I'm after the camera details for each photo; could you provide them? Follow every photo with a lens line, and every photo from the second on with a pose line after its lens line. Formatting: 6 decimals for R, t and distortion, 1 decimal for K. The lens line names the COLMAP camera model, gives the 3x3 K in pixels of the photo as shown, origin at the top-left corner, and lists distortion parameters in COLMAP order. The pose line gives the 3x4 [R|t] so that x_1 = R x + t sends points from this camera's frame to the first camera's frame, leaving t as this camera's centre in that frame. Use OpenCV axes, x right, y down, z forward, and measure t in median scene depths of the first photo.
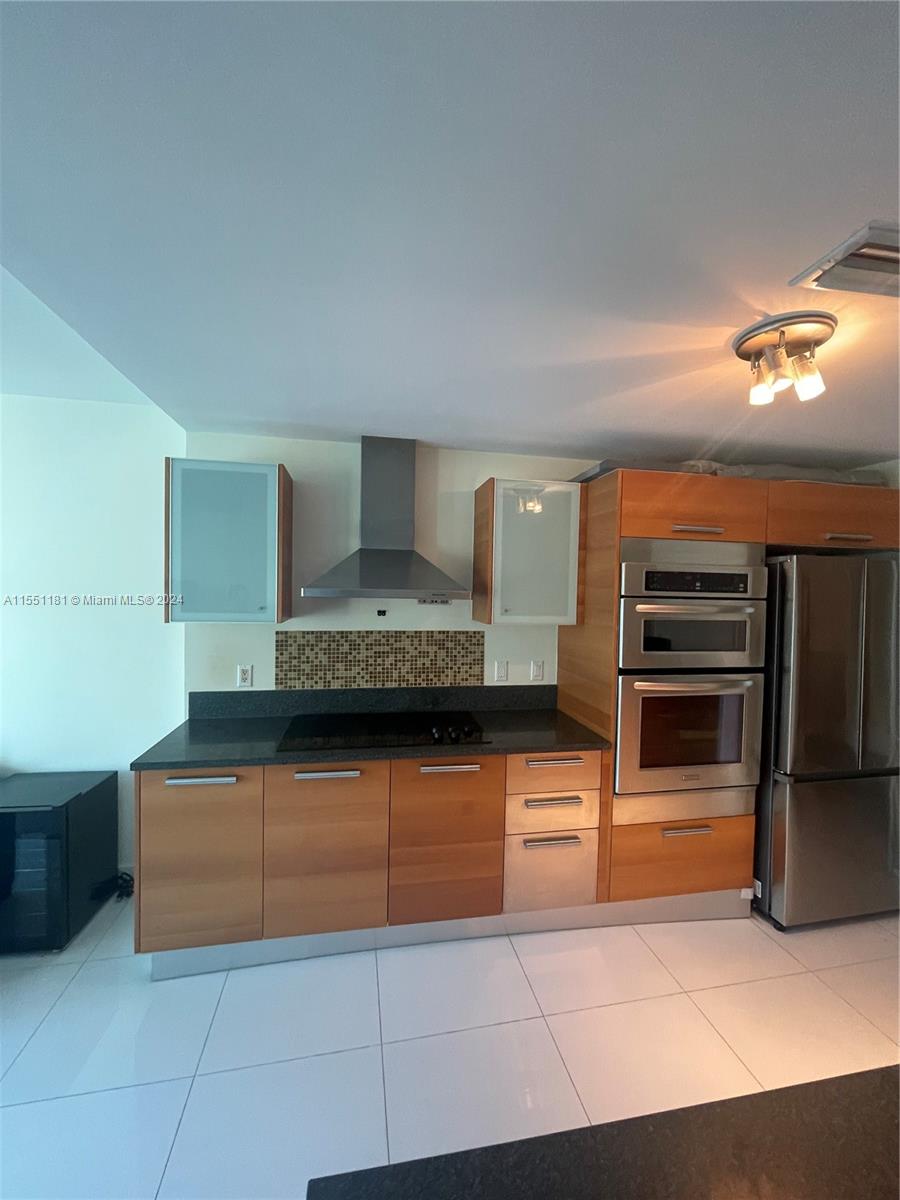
lens RADIAL K [[482.9, 0, 456.8], [0, 482.9, 602.0], [0, 0, 1]] dist [-0.003402, -0.000056]
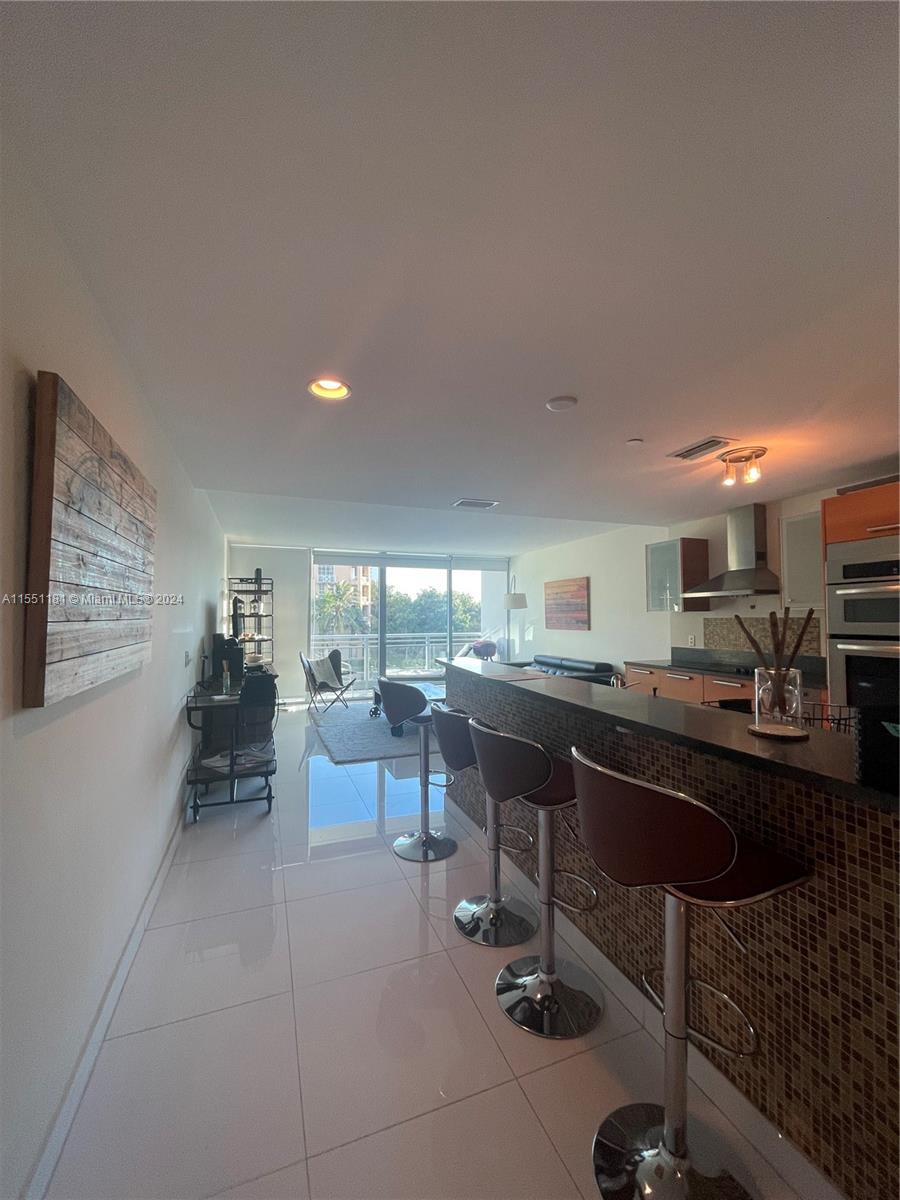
lens RADIAL K [[485.3, 0, 454.5], [0, 485.3, 603.2], [0, 0, 1]] dist [-0.003409, -0.000458]
pose [[0.162380, -0.052049, -0.985355, 1.398665], [-0.019342, 0.998248, -0.055918, 0.129496], [0.986539, 0.028139, 0.161089, -0.301640]]
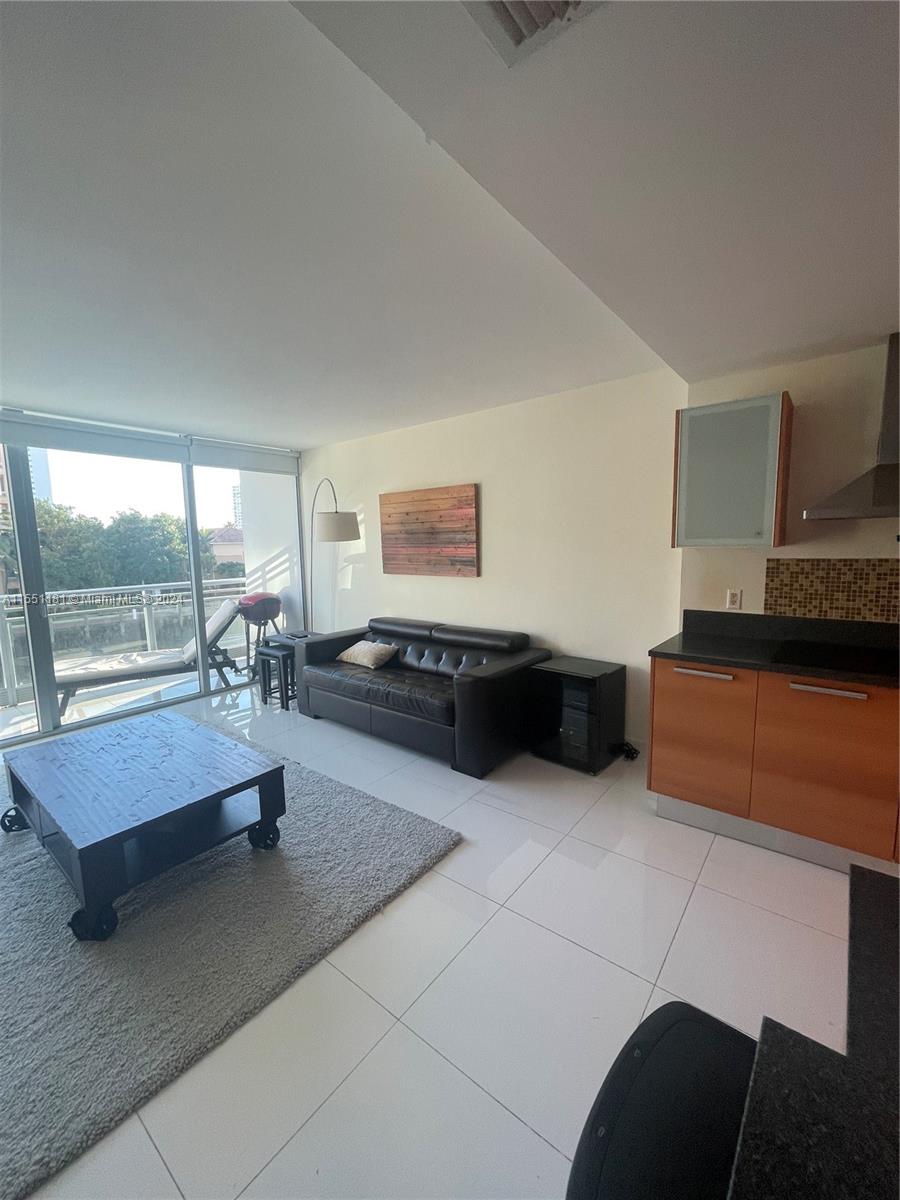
lens RADIAL K [[485.3, 0, 454.5], [0, 485.3, 603.2], [0, 0, 1]] dist [-0.003409, -0.000458]
pose [[0.640461, 0.062755, -0.765423, 0.001649], [0.011837, 0.995731, 0.091543, 0.053324], [0.767900, -0.067690, 0.636984, -0.200241]]
